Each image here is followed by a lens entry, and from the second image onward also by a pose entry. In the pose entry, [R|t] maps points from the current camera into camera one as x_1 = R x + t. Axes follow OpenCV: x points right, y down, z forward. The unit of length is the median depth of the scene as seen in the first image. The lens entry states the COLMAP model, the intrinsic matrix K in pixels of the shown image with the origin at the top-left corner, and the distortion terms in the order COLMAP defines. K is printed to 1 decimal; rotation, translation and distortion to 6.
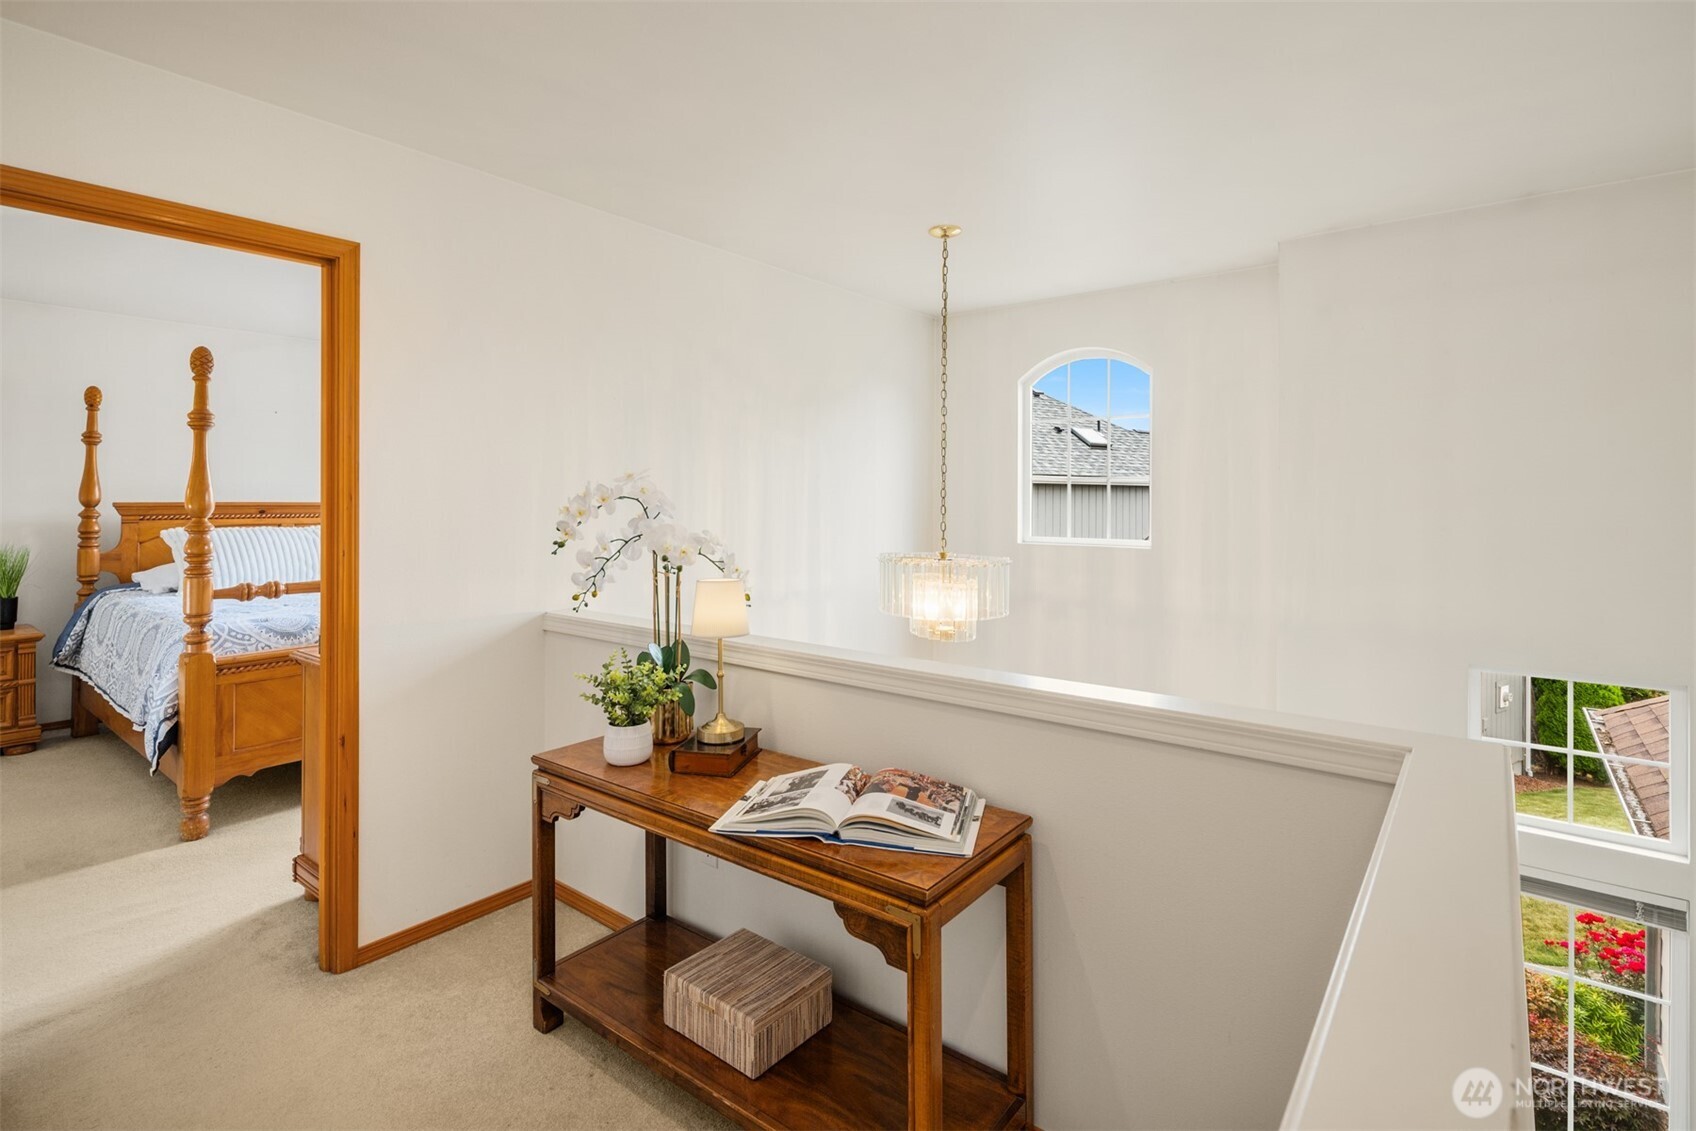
lens RADIAL K [[817.4, 0, 839.4], [0, 817.4, 496.8], [0, 0, 1]] dist [0.001415, -0.001254]
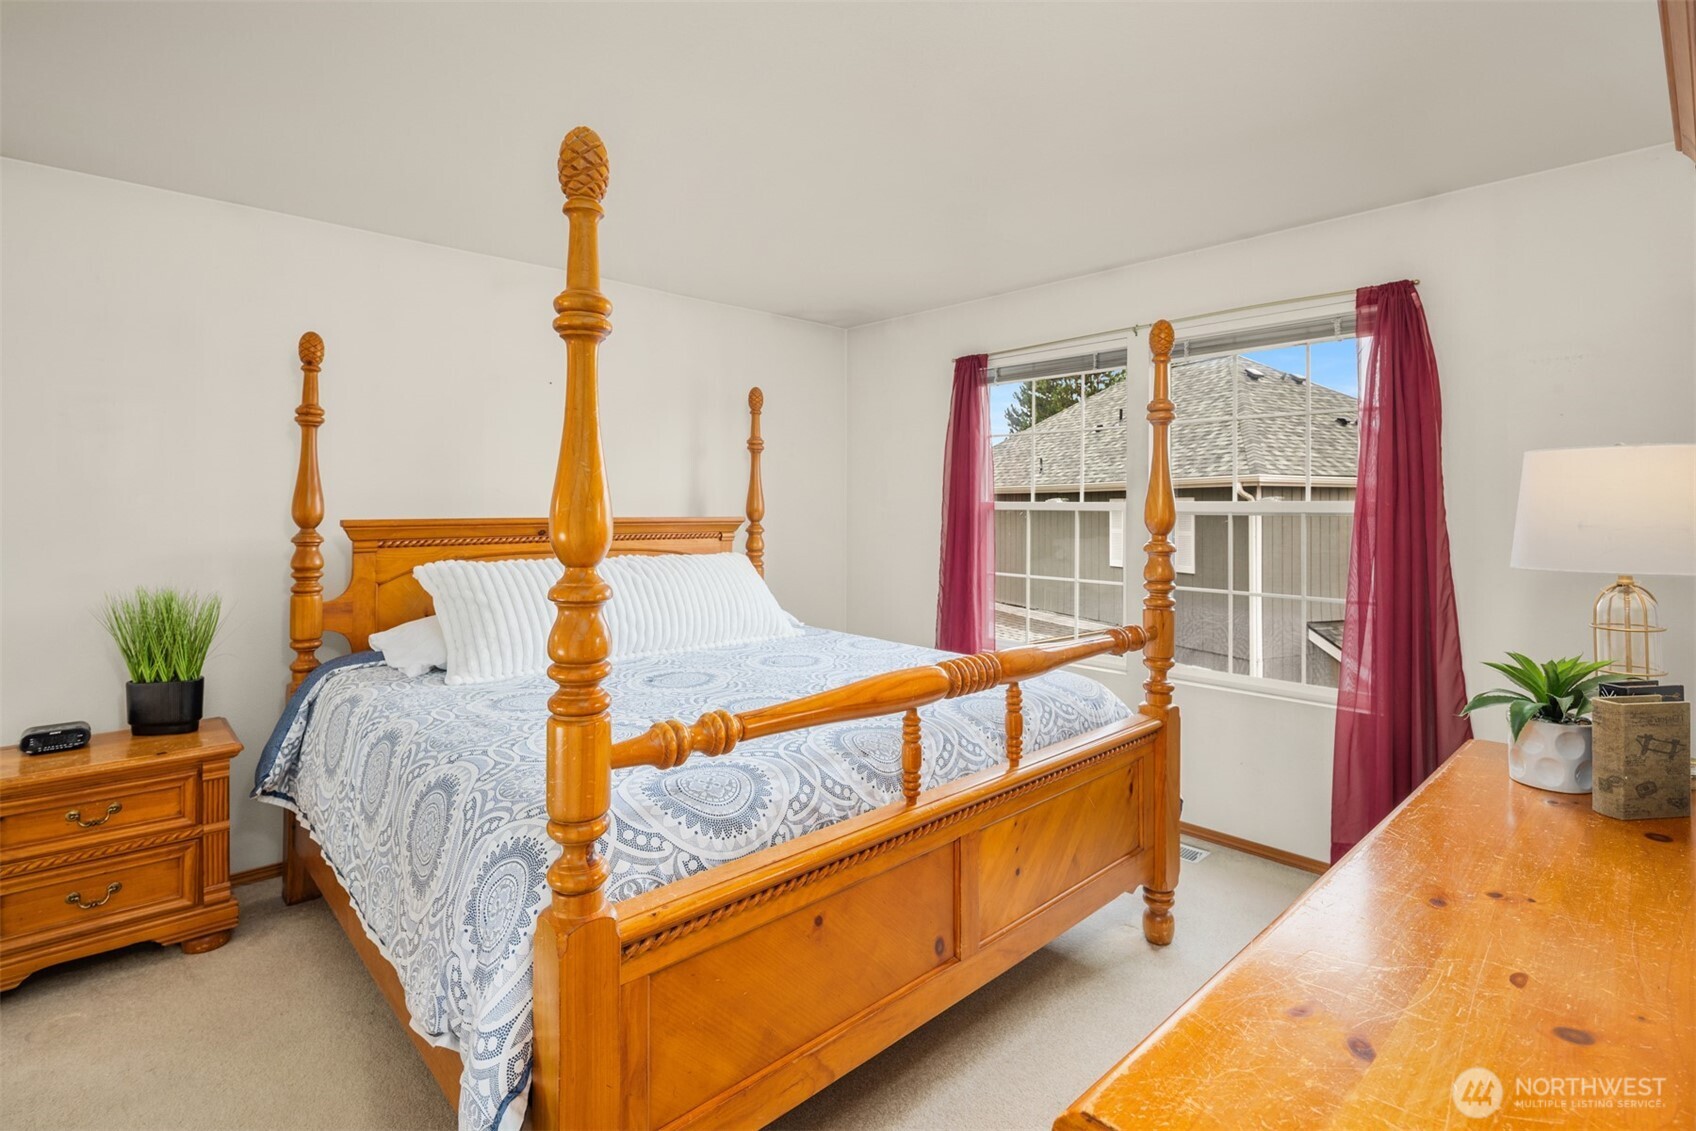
lens RADIAL K [[817.4, 0, 842.4], [0, 817.4, 504.5], [0, 0, 1]] dist [0.001415, -0.001254]
pose [[0.989173, -0.006299, -0.146616, -0.458137], [0.006042, 0.999979, -0.002192, -0.001419], [0.146627, 0.001282, 0.989191, 0.481291]]
